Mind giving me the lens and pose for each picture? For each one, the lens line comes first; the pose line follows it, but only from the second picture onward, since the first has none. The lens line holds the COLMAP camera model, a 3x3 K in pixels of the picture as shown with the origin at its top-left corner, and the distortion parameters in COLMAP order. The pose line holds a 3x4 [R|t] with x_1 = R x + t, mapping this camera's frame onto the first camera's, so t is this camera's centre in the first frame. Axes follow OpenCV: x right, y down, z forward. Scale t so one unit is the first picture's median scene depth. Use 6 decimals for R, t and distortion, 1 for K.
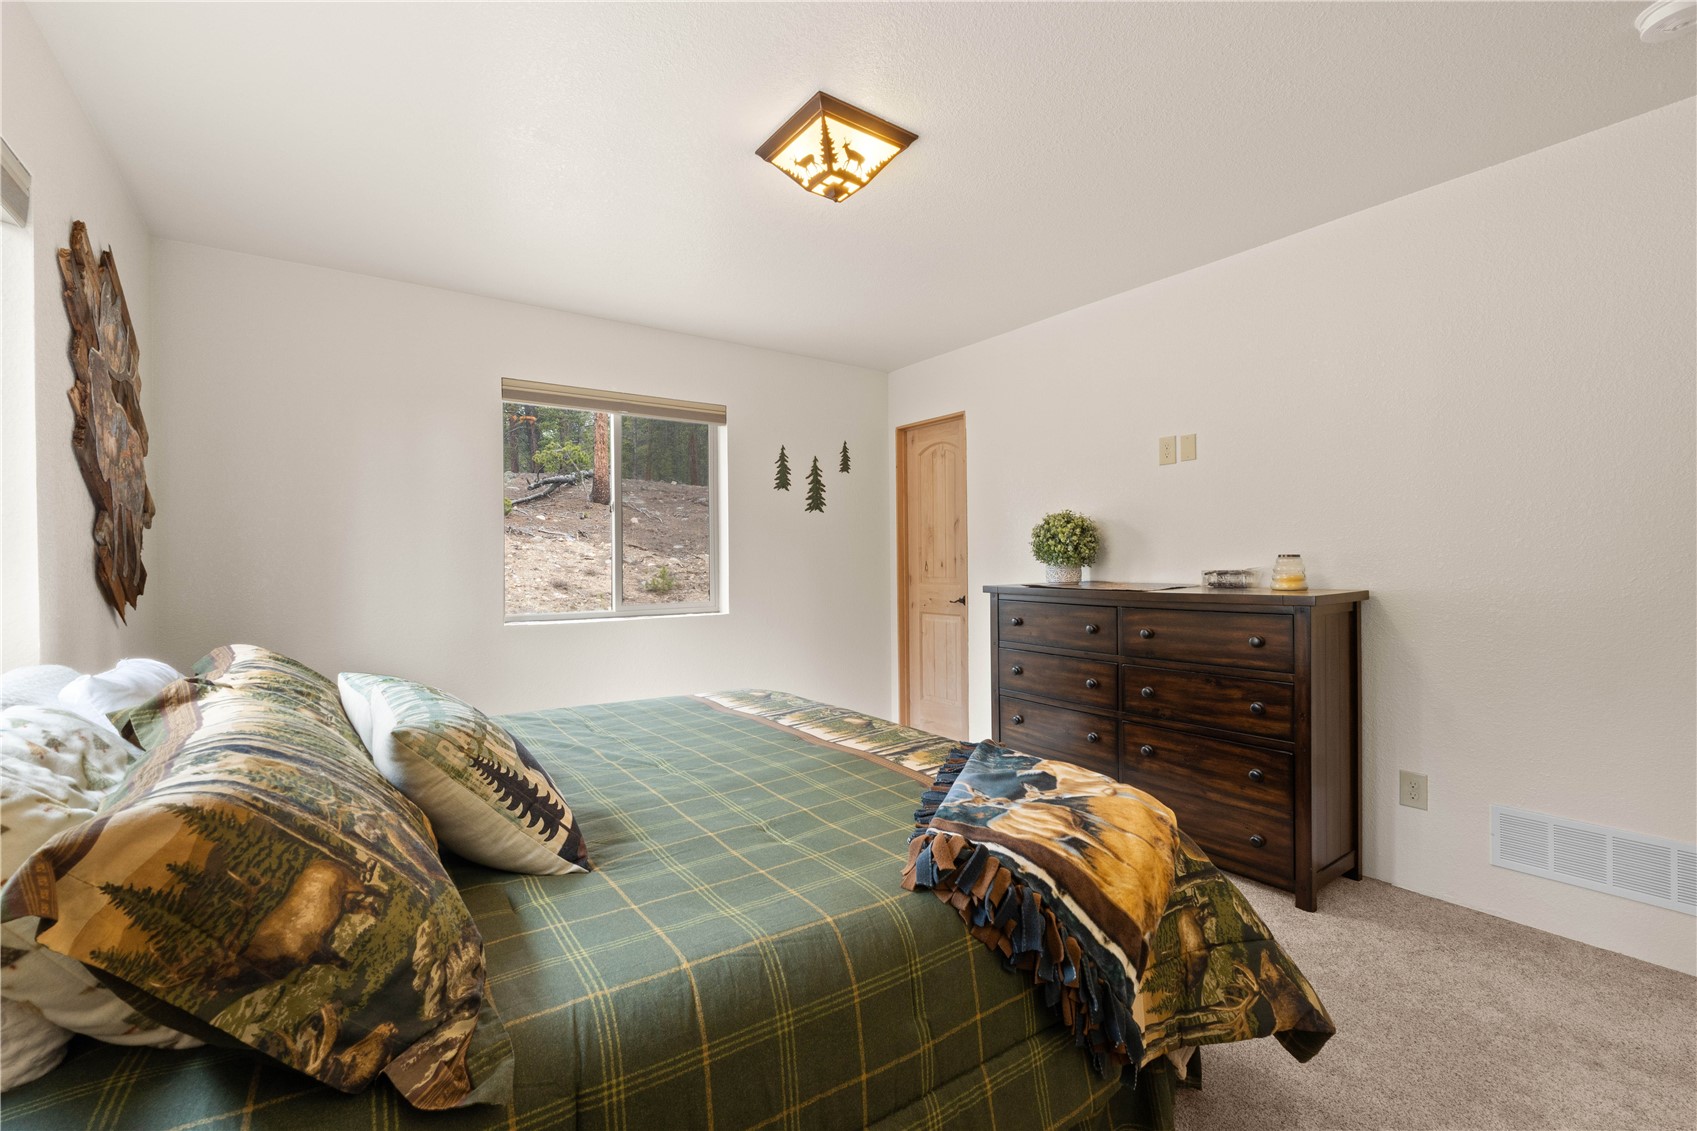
lens RADIAL K [[718.3, 0, 844.9], [0, 718.3, 546.3], [0, 0, 1]] dist [-0.006648, -0.000342]
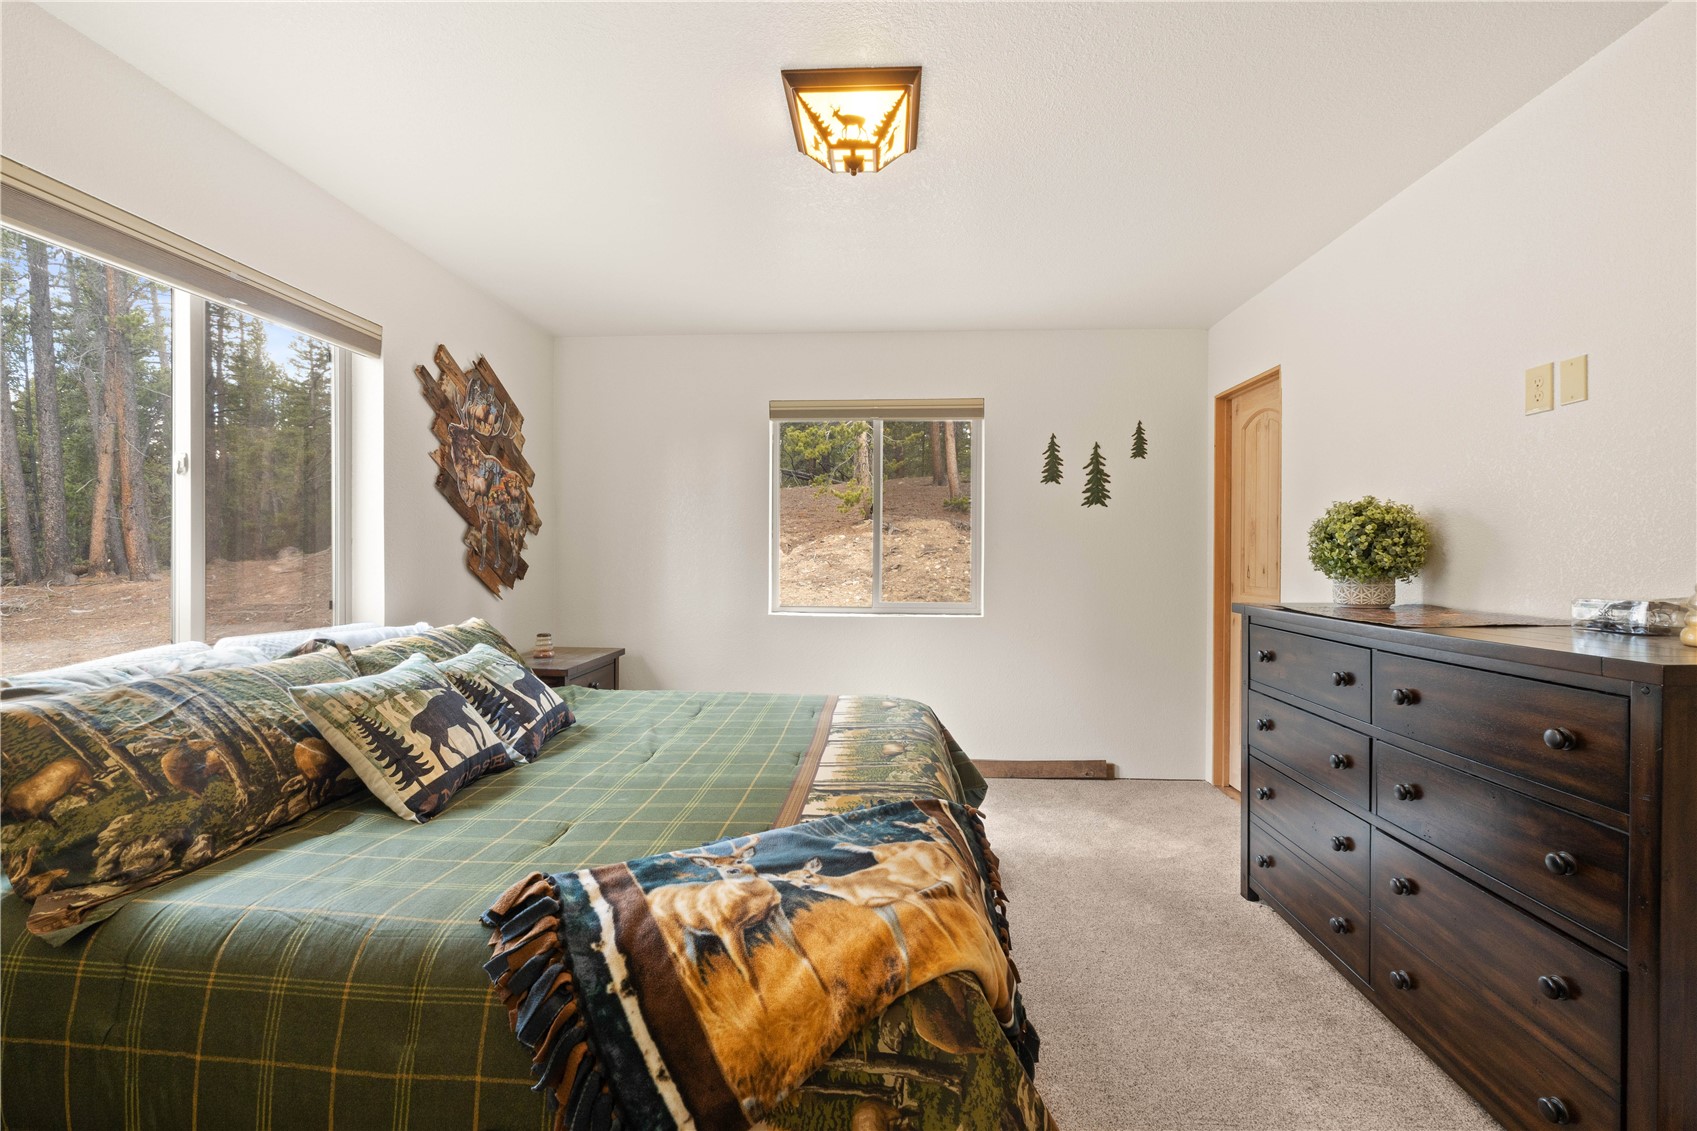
lens RADIAL K [[713.4, 0, 852.4], [0, 713.4, 544.4], [0, 0, 1]] dist [-0.006218, -0.000147]
pose [[0.778238, 0.003628, -0.627959, 0.707754], [0.001797, 0.999966, 0.008005, -0.024314], [0.627966, -0.007358, 0.778206, 0.371219]]
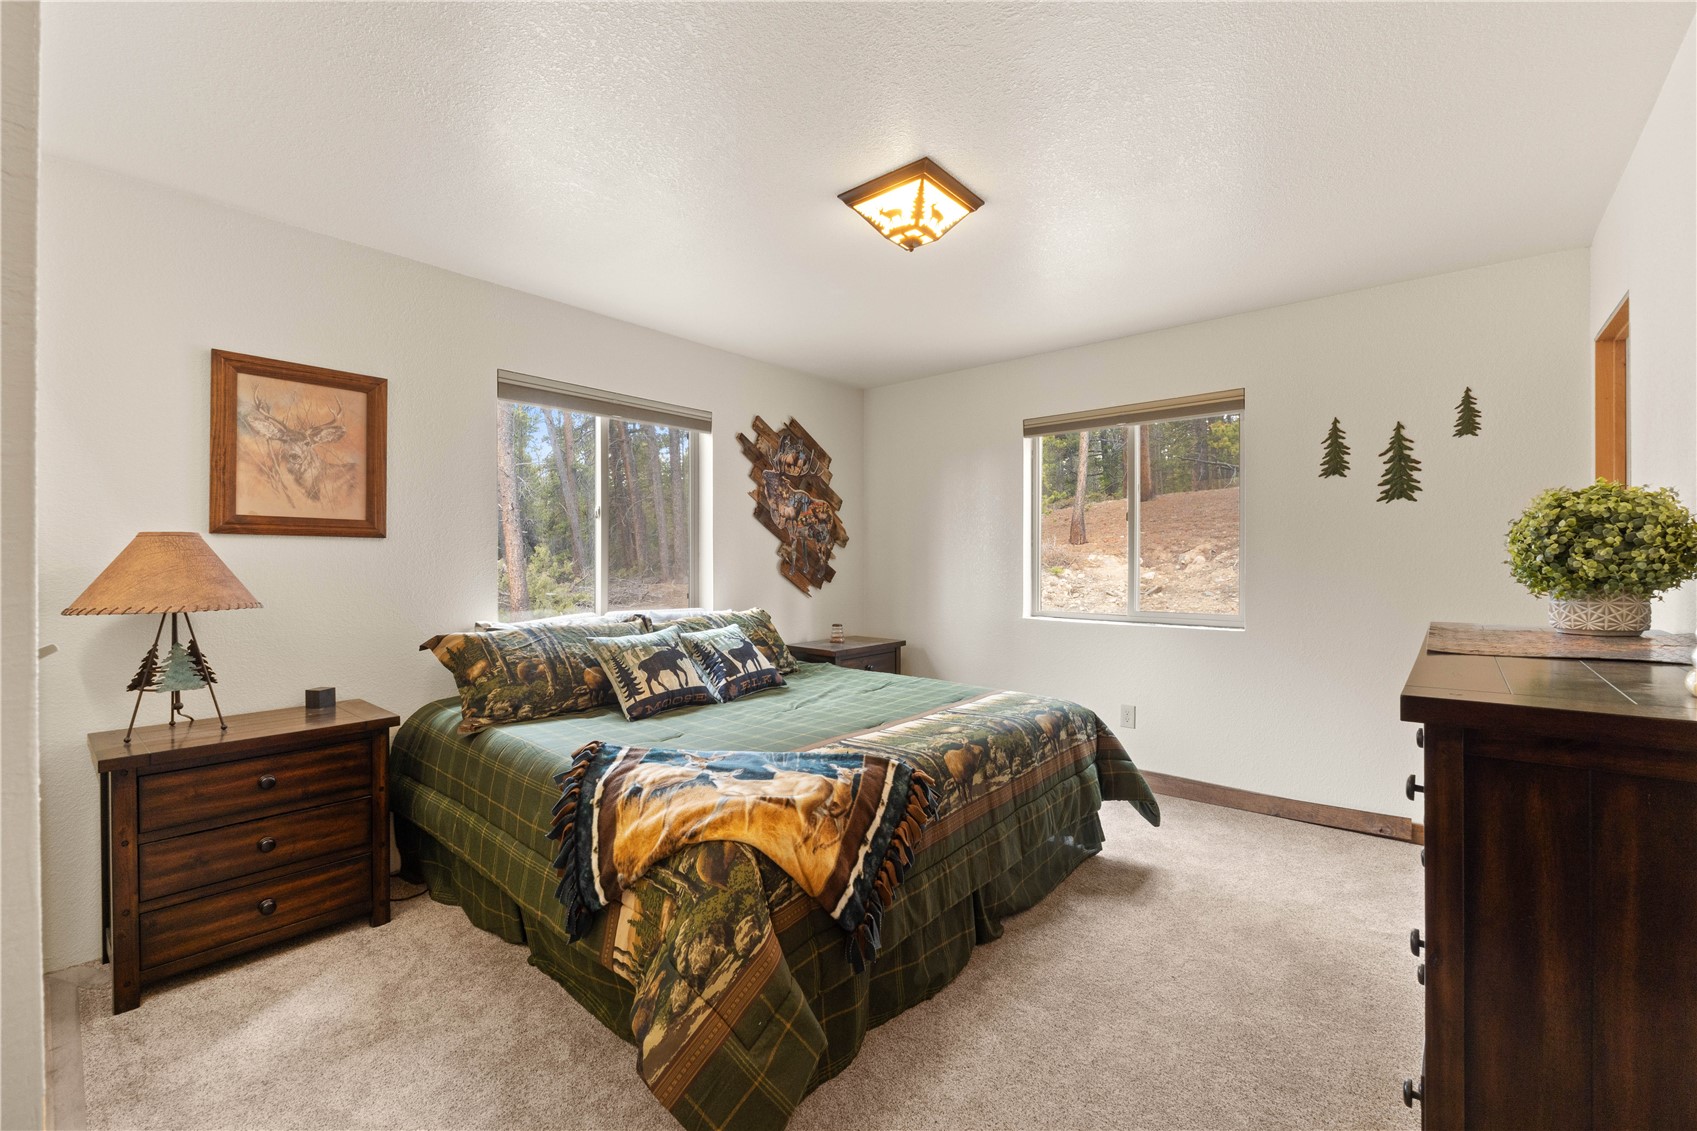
lens RADIAL K [[708.2, 0, 848.1], [0, 708.2, 543.2], [0, 0, 1]] dist [-0.001624, -0.000142]
pose [[0.240129, -0.015213, -0.970622, 1.300649], [0.018307, 0.999770, -0.011141, -0.023843], [0.970568, -0.015094, 0.240352, 0.809916]]
